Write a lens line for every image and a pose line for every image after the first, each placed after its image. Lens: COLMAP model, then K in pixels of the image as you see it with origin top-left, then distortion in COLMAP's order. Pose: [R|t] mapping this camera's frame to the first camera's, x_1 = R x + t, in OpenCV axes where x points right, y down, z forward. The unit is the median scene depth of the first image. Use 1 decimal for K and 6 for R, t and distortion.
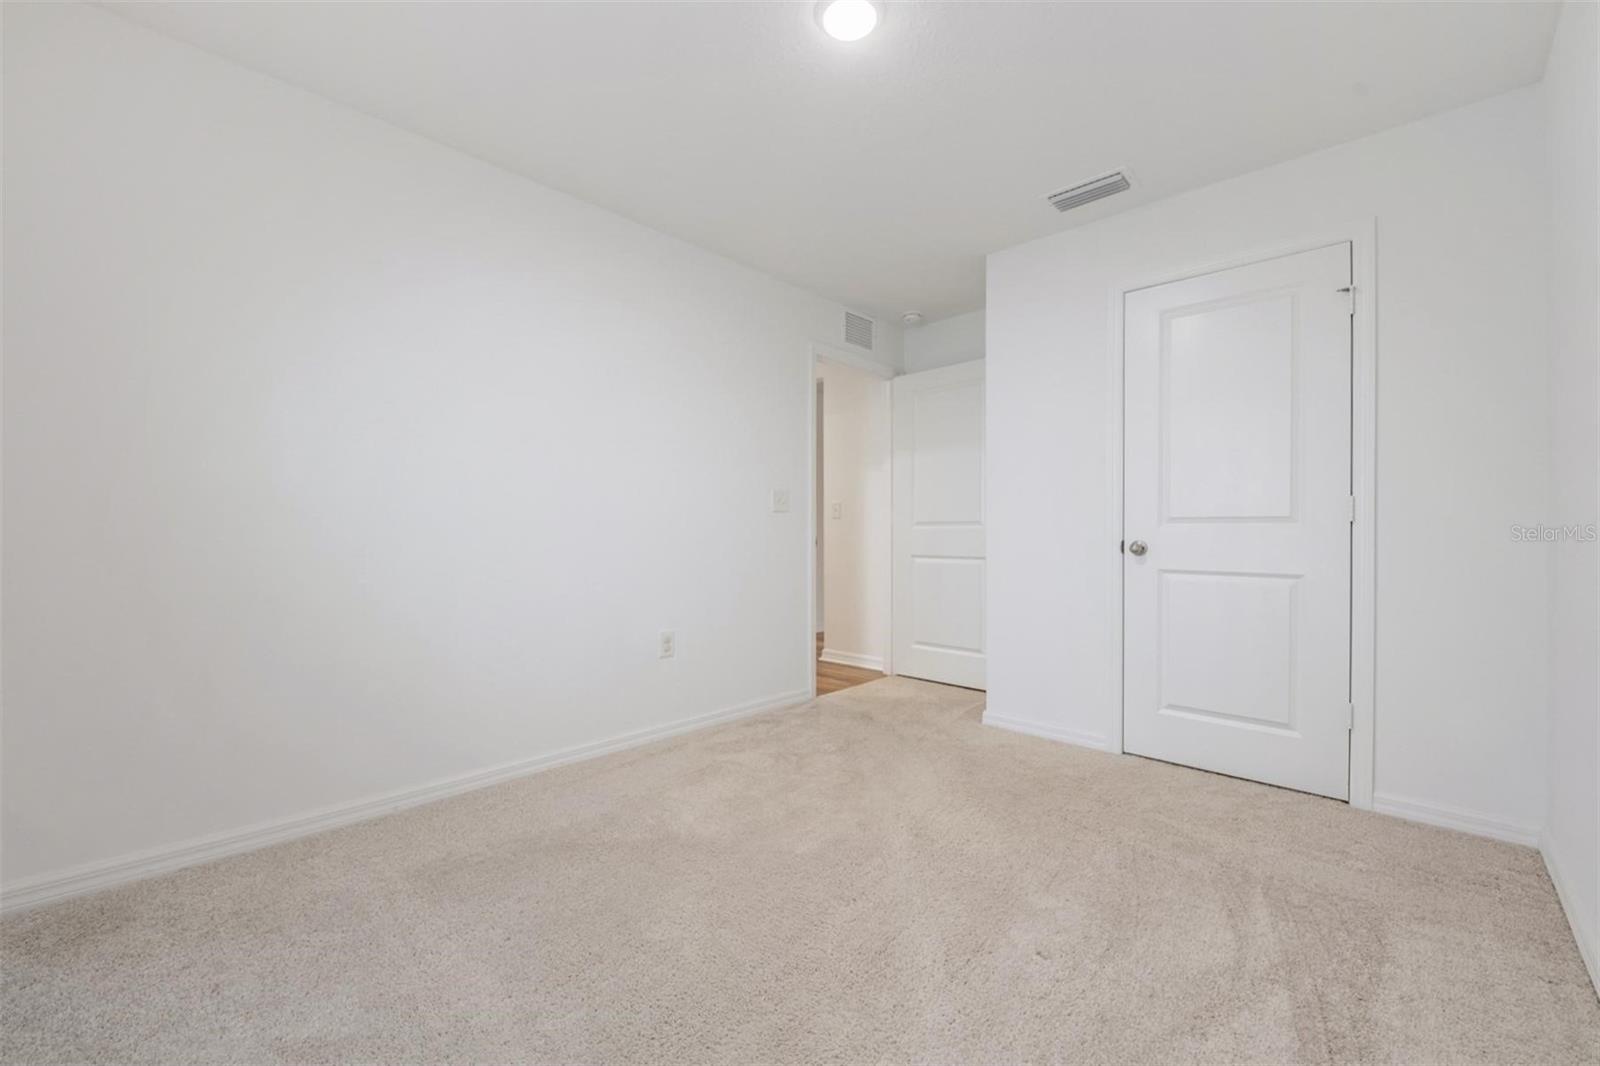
lens RADIAL K [[641.9, 0, 800.0], [0, 641.9, 533.0], [0, 0, 1]] dist [-0.021386, -0.000051]
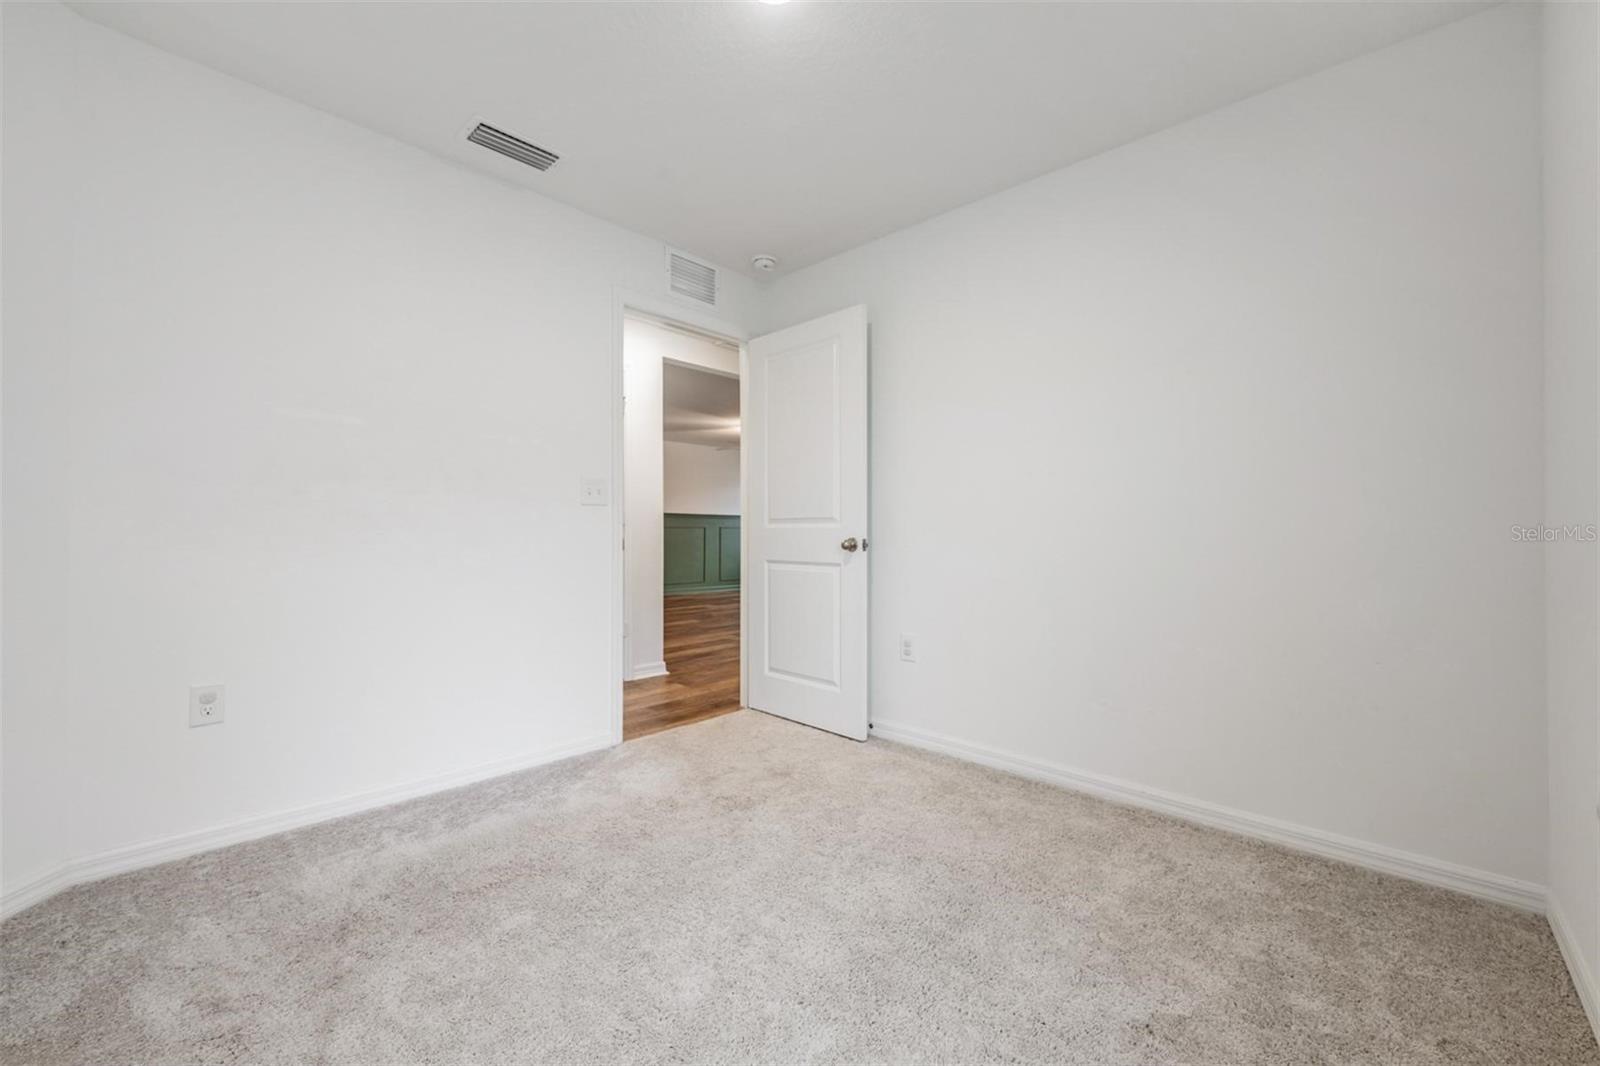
lens RADIAL K [[602.0, 0, 800.0], [0, 602.0, 533.0], [0, 0, 1]] dist [-0.021102, 0.000060]
pose [[0.999943, 0.001568, -0.010571, 0.195270], [-0.001568, 0.999999, -0.000017, 0.000907], [0.010571, 0.000034, 0.999944, 0.211823]]
